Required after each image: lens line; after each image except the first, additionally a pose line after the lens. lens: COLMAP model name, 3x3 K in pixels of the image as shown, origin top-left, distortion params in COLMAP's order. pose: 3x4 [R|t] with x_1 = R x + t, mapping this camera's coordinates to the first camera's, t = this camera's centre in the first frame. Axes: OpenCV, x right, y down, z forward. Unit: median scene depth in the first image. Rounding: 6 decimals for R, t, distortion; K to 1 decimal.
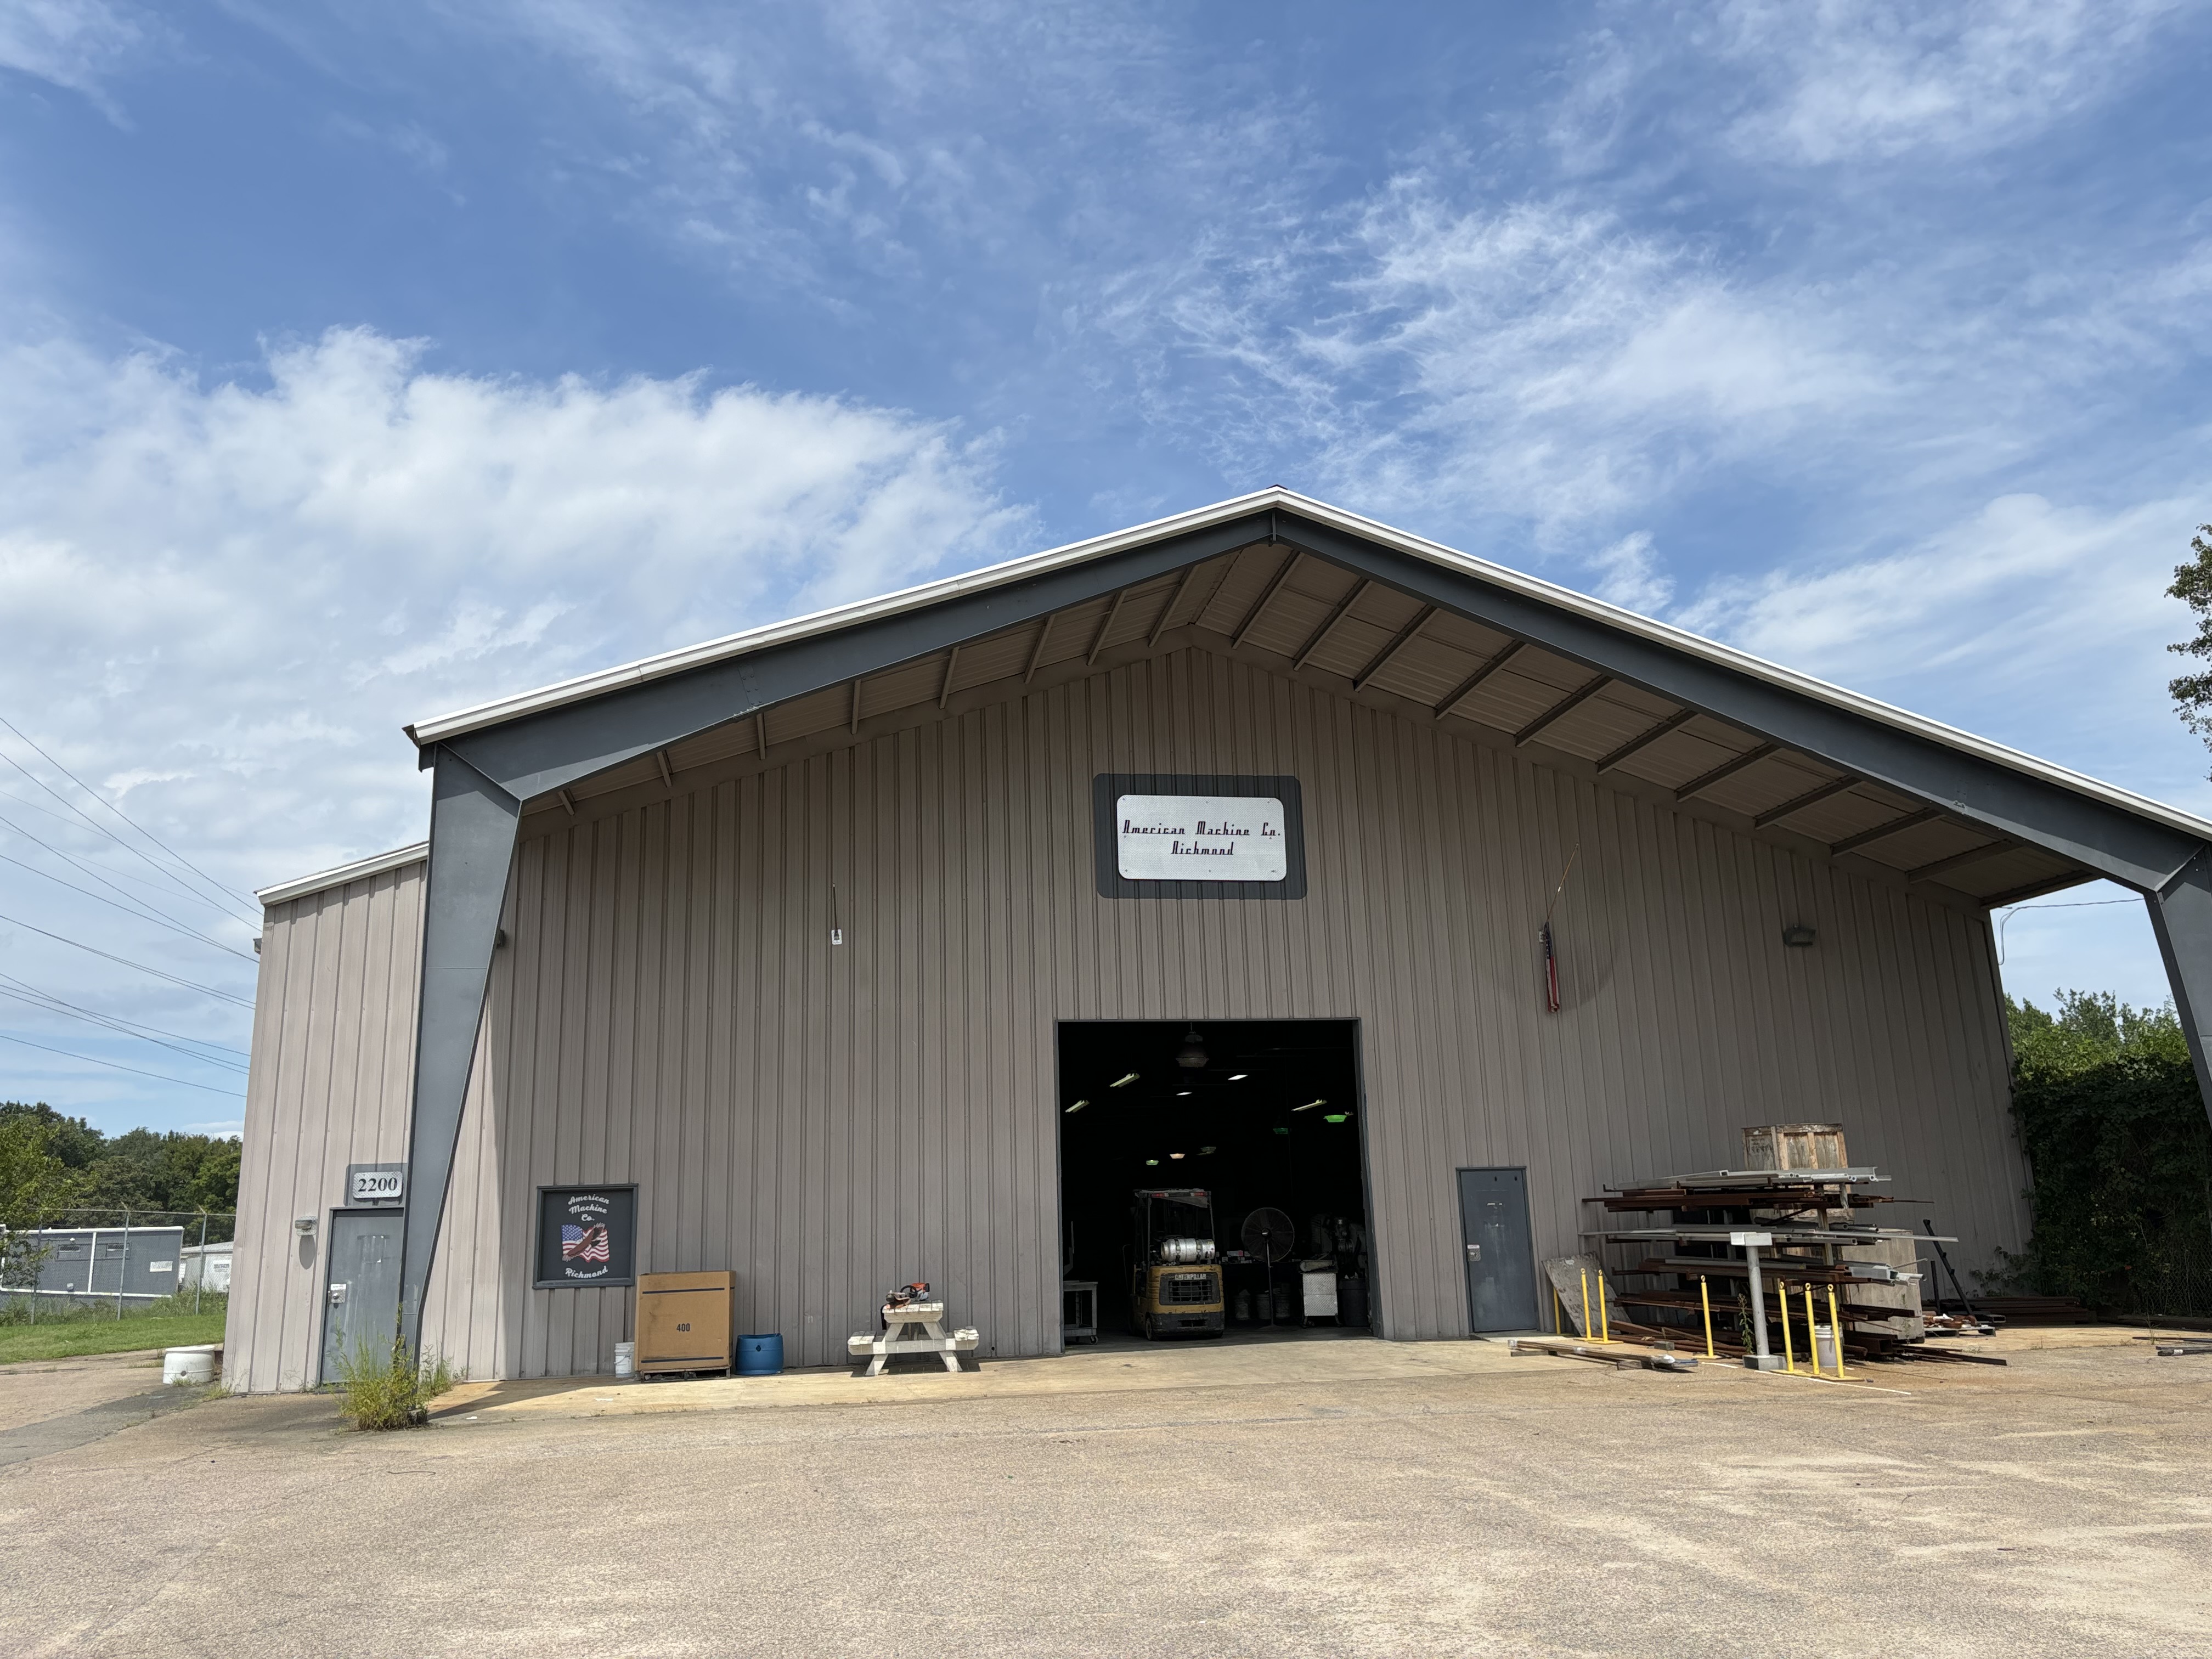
lens RADIAL K [[1726.4, 0, 1099.7], [0, 1726.4, 824.2], [0, 0, 1]] dist [0.044356, -0.012939]
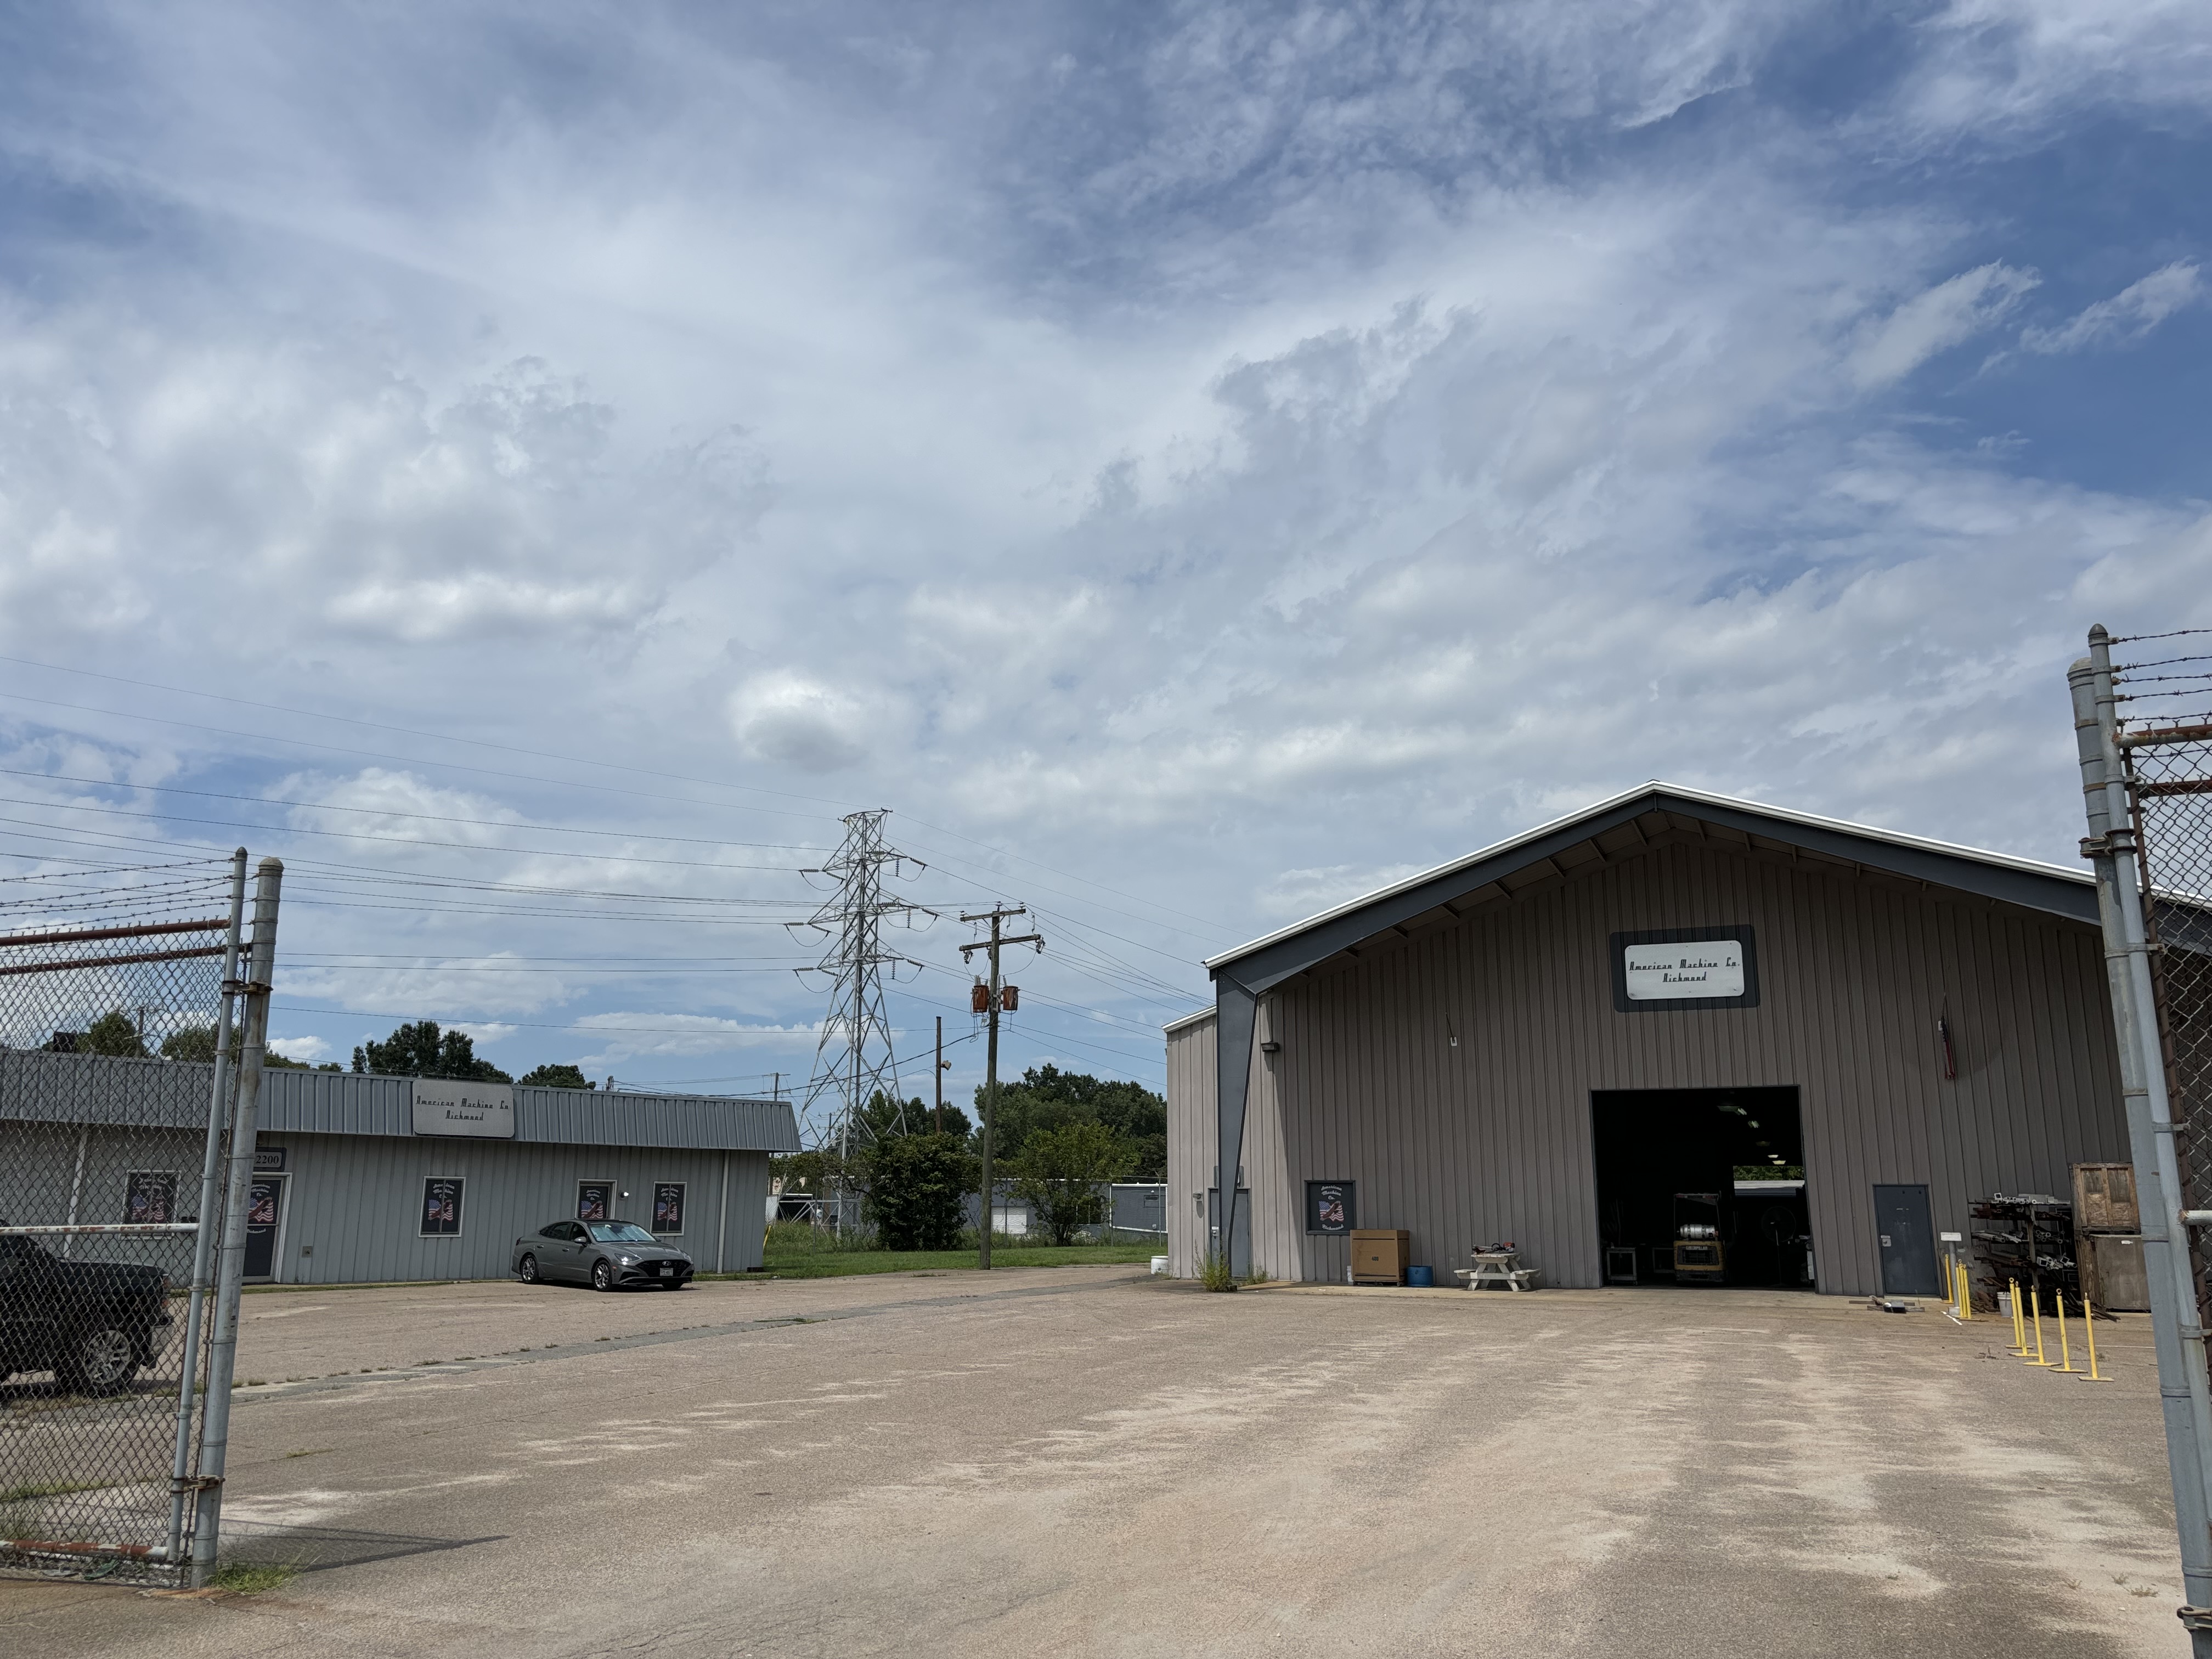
lens RADIAL K [[1726.4, 0, 1099.7], [0, 1726.4, 824.2], [0, 0, 1]] dist [0.044356, -0.012939]
pose [[0.845808, -0.083370, -0.526933, 0.471112], [0.092489, 0.995672, -0.009074, -0.165645], [0.525409, -0.041061, 0.849859, -0.642059]]
